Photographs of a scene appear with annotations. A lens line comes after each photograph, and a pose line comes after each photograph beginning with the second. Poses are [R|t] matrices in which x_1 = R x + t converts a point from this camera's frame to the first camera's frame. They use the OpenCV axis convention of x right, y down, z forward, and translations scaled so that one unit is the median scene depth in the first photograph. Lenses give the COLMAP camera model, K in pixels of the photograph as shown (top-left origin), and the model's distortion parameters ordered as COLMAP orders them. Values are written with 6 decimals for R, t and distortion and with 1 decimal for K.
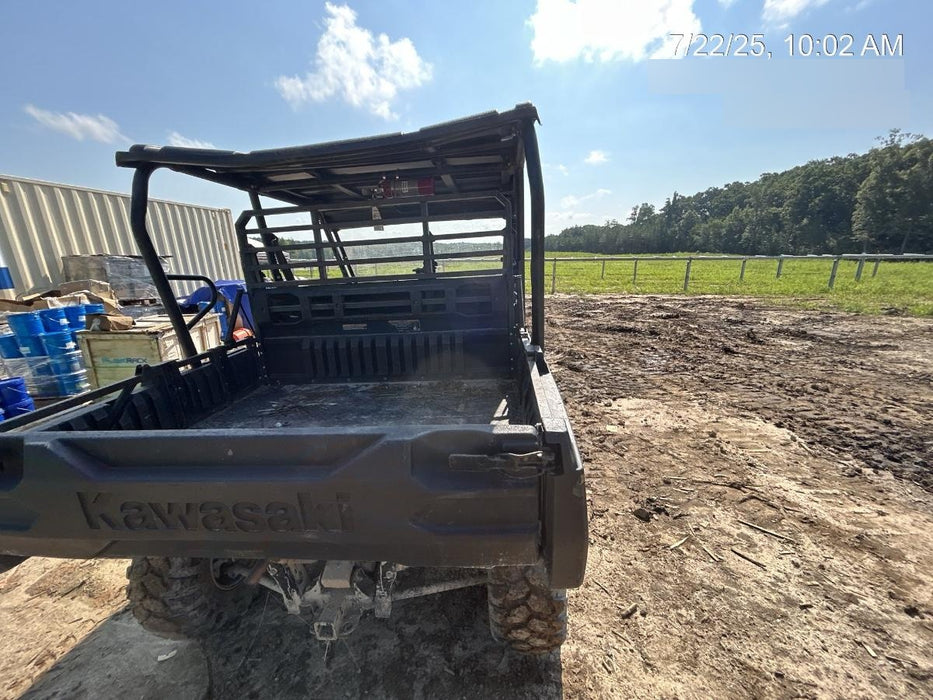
lens RADIAL K [[375.7, 0, 460.4], [0, 375.7, 357.2], [0, 0, 1]] dist [0.003481, -0.001182]
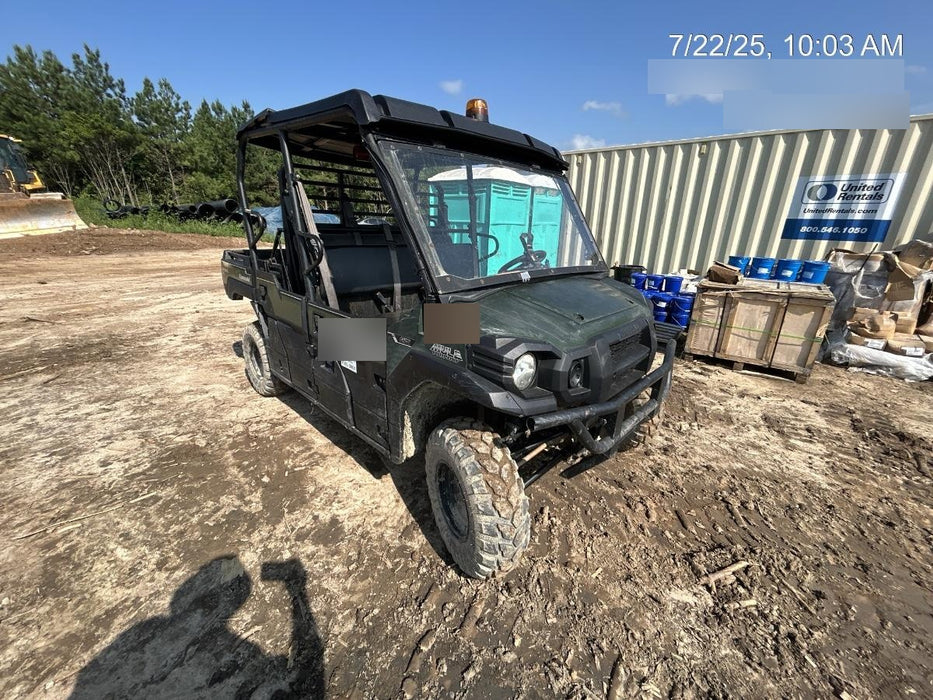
lens RADIAL K [[375.7, 0, 465.1], [0, 375.7, 351.7], [0, 0, 1]] dist [0.003481, -0.001182]
pose [[-0.621531, 0.290532, -0.727523, 0.422033], [-0.207678, 0.834351, 0.510615, -0.331503], [0.755360, 0.468454, -0.458238, 1.145834]]
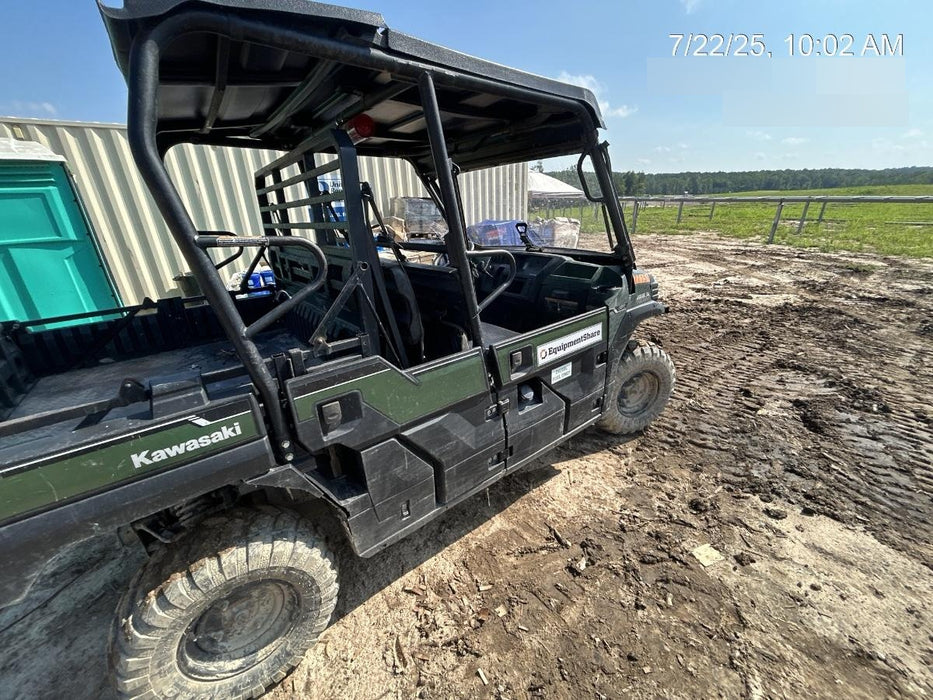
lens RADIAL K [[375.7, 0, 463.5], [0, 375.7, 353.8], [0, 0, 1]] dist [0.003481, -0.001182]
pose [[0.680117, 0.286283, -0.674895, 0.383138], [-0.184453, 0.957808, 0.220411, -0.119904], [0.709520, -0.025419, 0.704227, 0.327159]]
